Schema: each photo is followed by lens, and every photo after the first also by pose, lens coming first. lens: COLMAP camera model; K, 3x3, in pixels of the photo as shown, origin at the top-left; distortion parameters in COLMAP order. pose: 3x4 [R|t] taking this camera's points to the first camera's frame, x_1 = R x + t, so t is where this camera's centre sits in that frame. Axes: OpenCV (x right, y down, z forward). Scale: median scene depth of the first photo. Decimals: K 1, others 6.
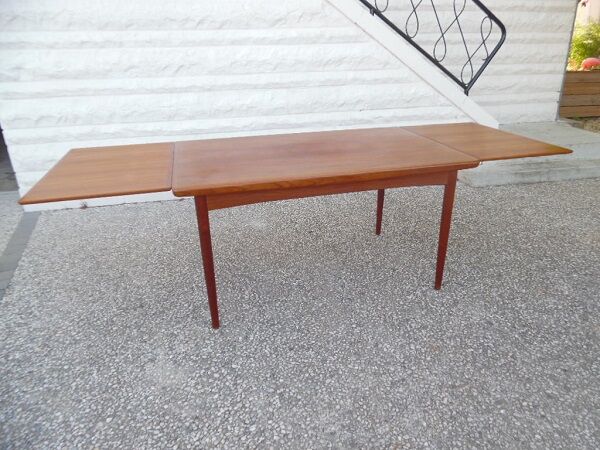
lens RADIAL K [[417.7, 0, 297.5], [0, 417.7, 225.0], [0, 0, 1]] dist [-0.004090, -0.004571]
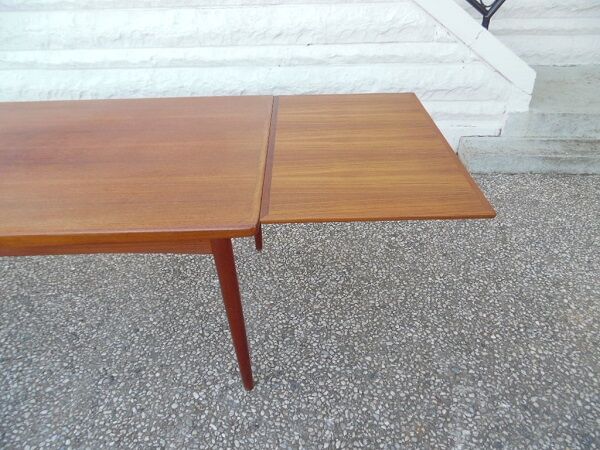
lens RADIAL K [[417.7, 0, 299.8], [0, 417.7, 224.0], [0, 0, 1]] dist [-0.004090, -0.004571]
pose [[0.971838, 0.134742, -0.193329, 0.431351], [-0.089368, 0.969855, 0.226705, -0.202139], [0.218048, -0.203043, 0.954583, 0.407960]]
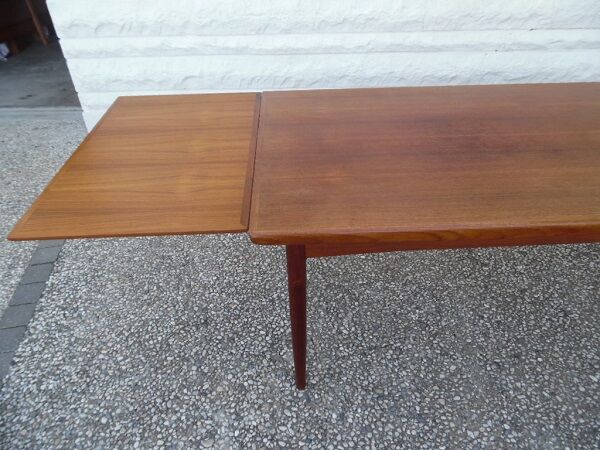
lens RADIAL K [[417.7, 0, 297.2], [0, 417.7, 222.8], [0, 0, 1]] dist [-0.004090, -0.004571]
pose [[0.976268, 0.131452, -0.172106, -0.088226], [-0.084921, 0.963431, 0.254144, -0.157692], [0.199220, -0.233497, 0.951730, 0.296300]]
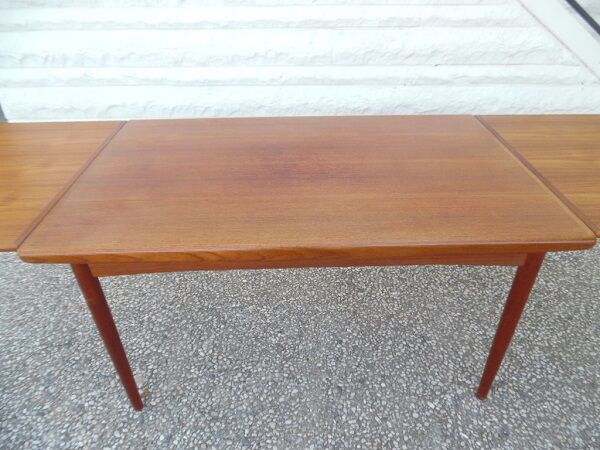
lens RADIAL K [[417.7, 0, 299.6], [0, 417.7, 224.6], [0, 0, 1]] dist [-0.004090, -0.004571]
pose [[0.974268, 0.133251, -0.181786, 0.125806], [-0.097619, 0.976420, 0.192545, -0.175314], [0.203156, -0.169845, 0.964303, 0.321537]]
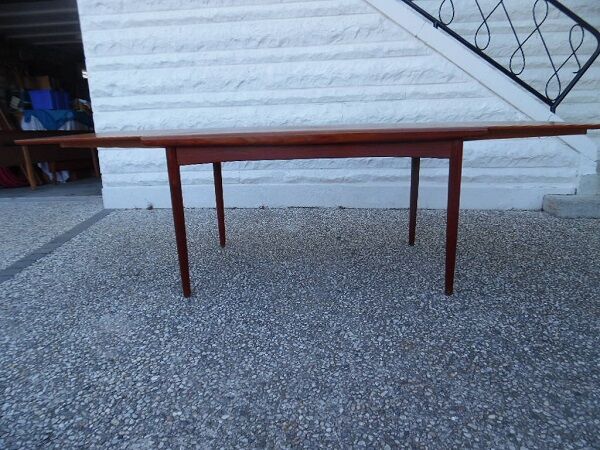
lens RADIAL K [[417.7, 0, 297.5], [0, 417.7, 224.4], [0, 0, 1]] dist [-0.004090, -0.004571]
pose [[0.953023, 0.066122, -0.295592, 0.248164], [-0.111028, 0.984217, -0.137805, 0.142431], [0.281815, 0.164150, 0.945323, 0.100656]]
